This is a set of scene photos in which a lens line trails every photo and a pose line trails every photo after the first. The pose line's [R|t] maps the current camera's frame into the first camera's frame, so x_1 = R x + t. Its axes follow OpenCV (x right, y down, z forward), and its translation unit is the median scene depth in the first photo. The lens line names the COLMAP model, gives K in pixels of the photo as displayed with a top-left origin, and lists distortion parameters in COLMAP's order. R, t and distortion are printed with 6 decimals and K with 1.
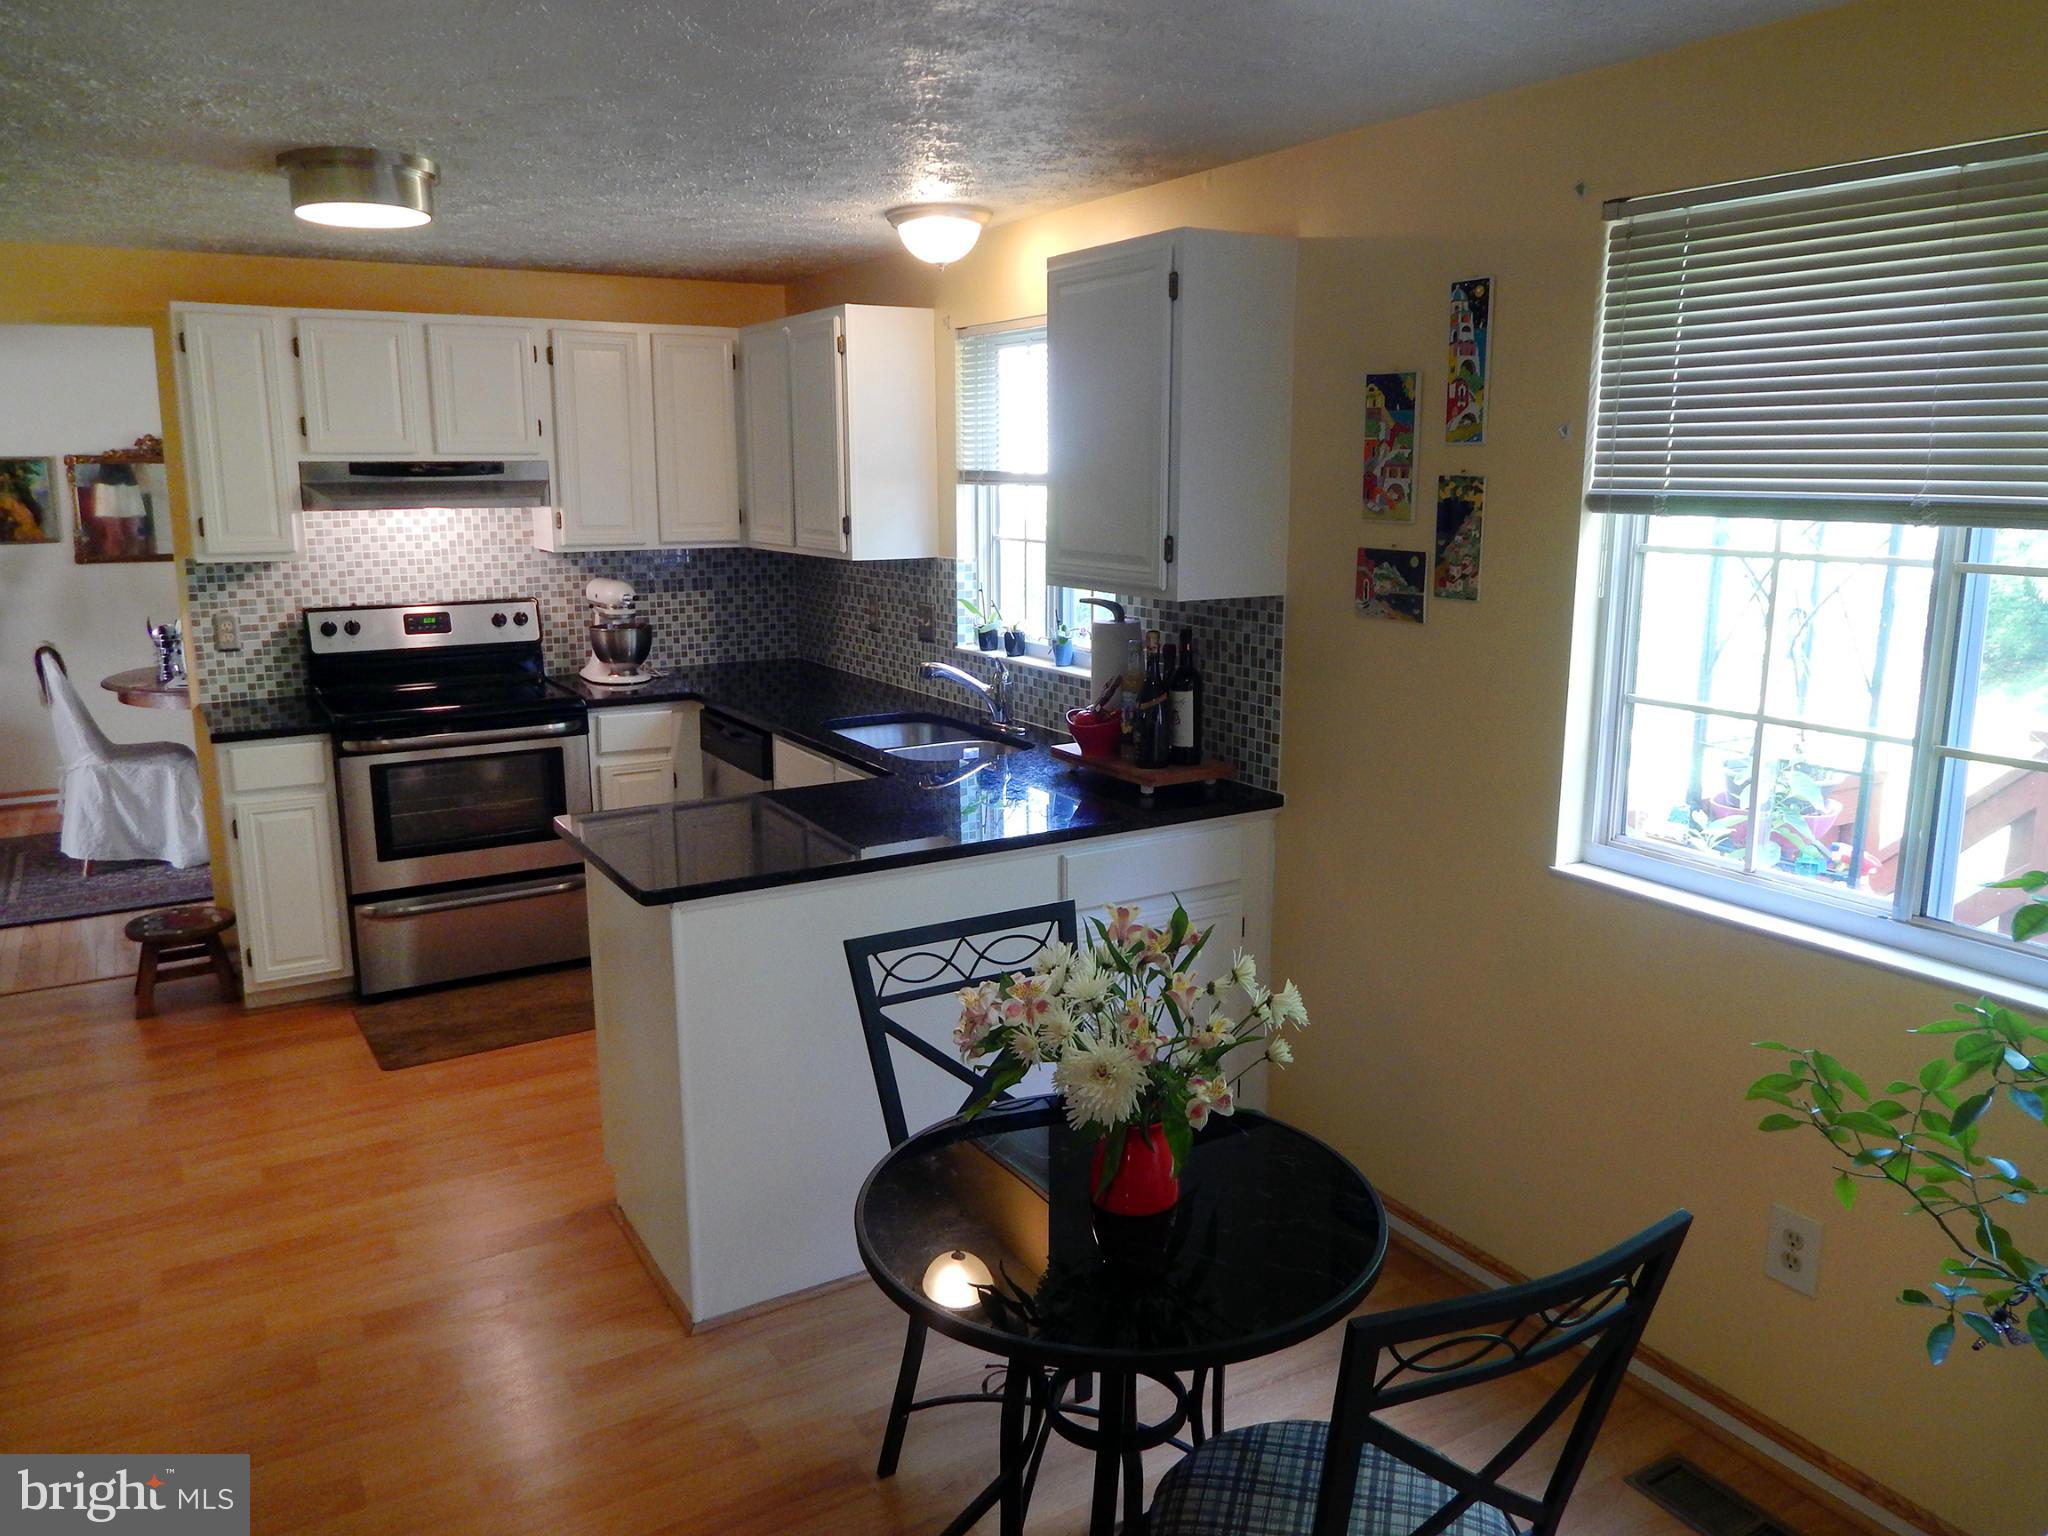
lens RADIAL K [[1492.3, 0, 1024.0], [0, 1492.3, 768.0], [0, 0, 1]] dist [0.000705, -0.002363]
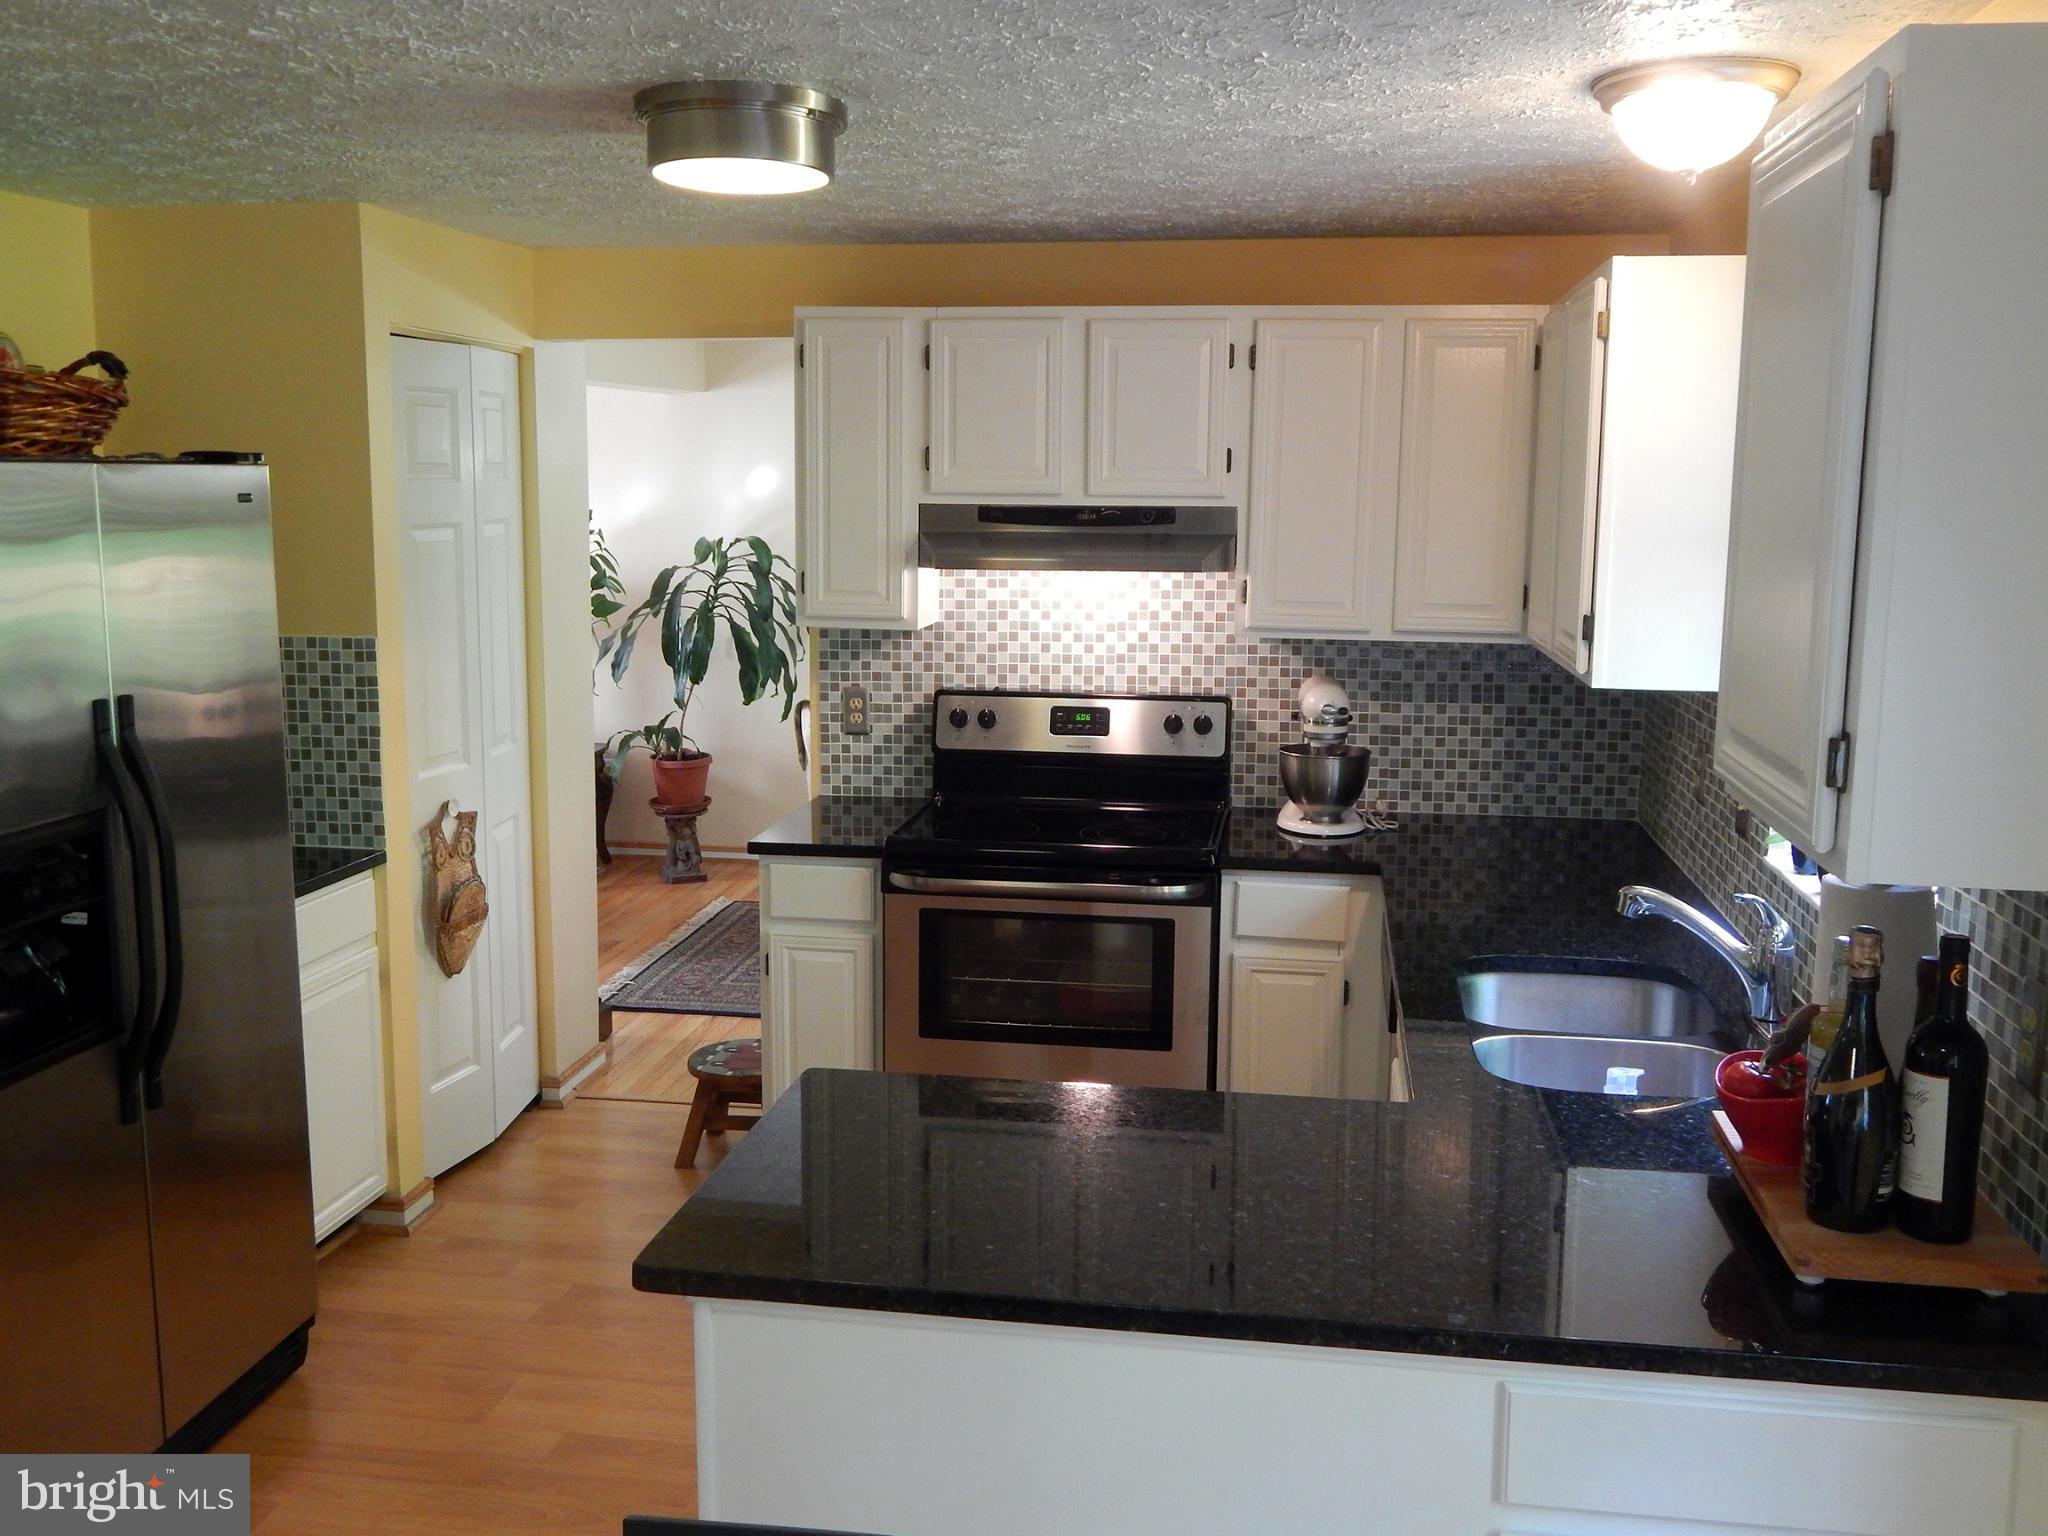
lens RADIAL K [[1864.5, 0, 1024.0], [0, 1864.5, 768.0], [0, 0, 1]] dist [0.015718, -0.004340]
pose [[0.773041, 0.108113, -0.625075, 0.161684], [-0.138818, 0.990318, -0.000393, -0.071051], [0.618980, 0.087076, 0.780565, 0.269400]]
